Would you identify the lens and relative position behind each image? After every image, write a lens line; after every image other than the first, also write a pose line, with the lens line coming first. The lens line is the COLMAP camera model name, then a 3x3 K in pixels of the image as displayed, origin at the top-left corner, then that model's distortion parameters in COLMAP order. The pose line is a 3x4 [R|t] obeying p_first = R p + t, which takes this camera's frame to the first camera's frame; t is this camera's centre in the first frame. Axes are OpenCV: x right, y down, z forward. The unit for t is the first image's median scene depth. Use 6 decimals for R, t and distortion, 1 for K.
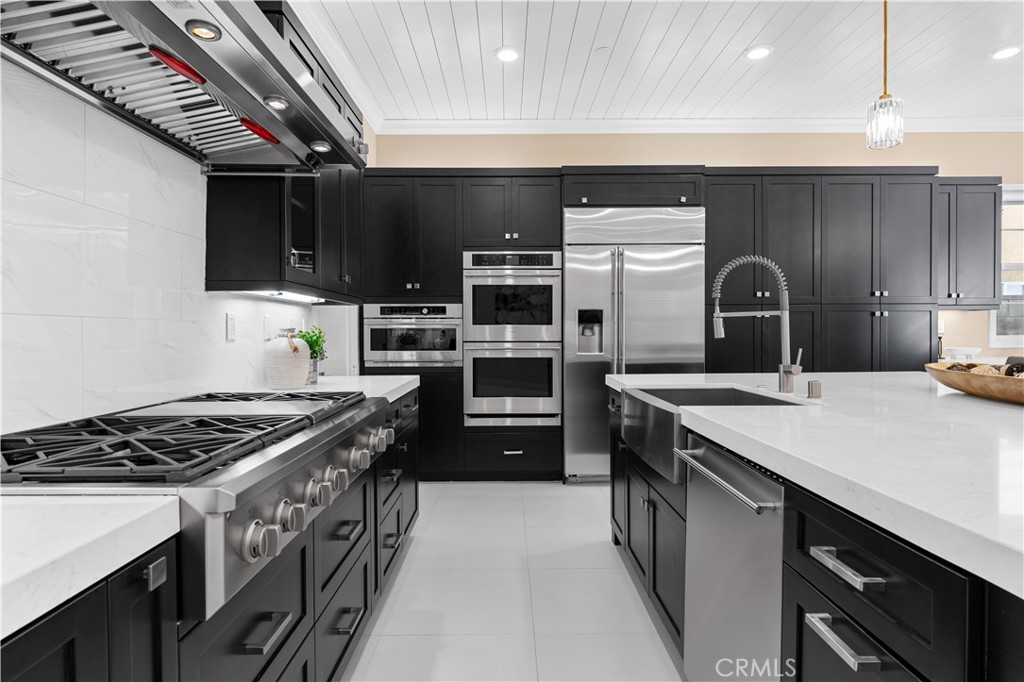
lens RADIAL K [[579.6, 0, 512.7], [0, 579.6, 340.4], [0, 0, 1]] dist [0.005589, 0.002322]
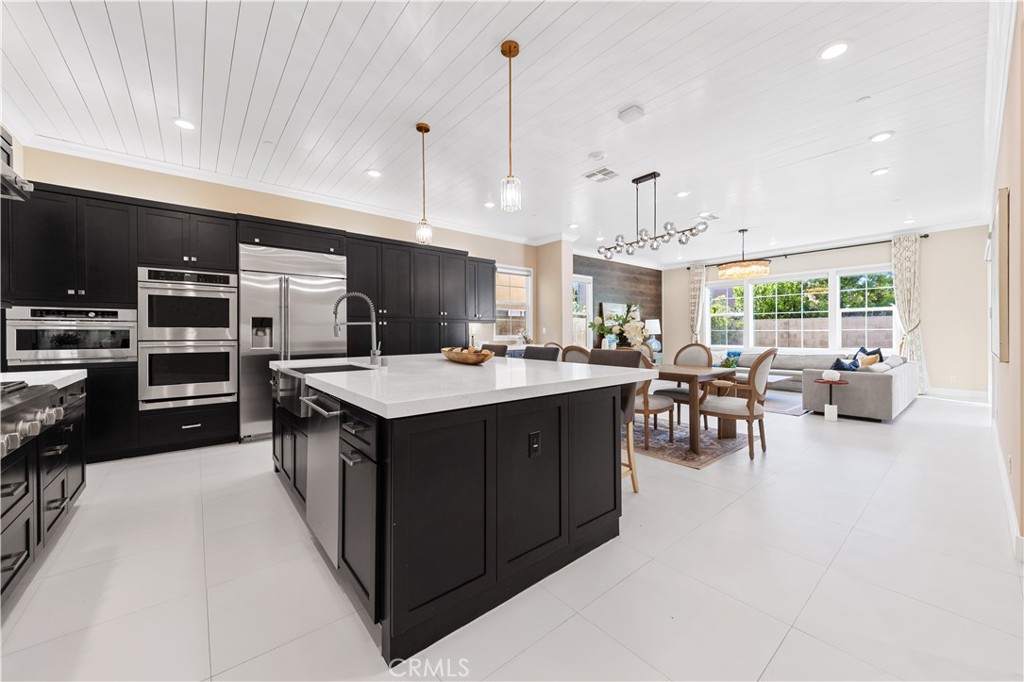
lens RADIAL K [[378.4, 0, 509.9], [0, 378.4, 335.2], [0, 0, 1]] dist [-0.000110, 0.000383]
pose [[0.769697, -0.000397, 0.638410, 0.008736], [0.006617, 0.999951, -0.007356, 0.001466], [-0.638375, 0.009886, 0.769662, -0.108059]]
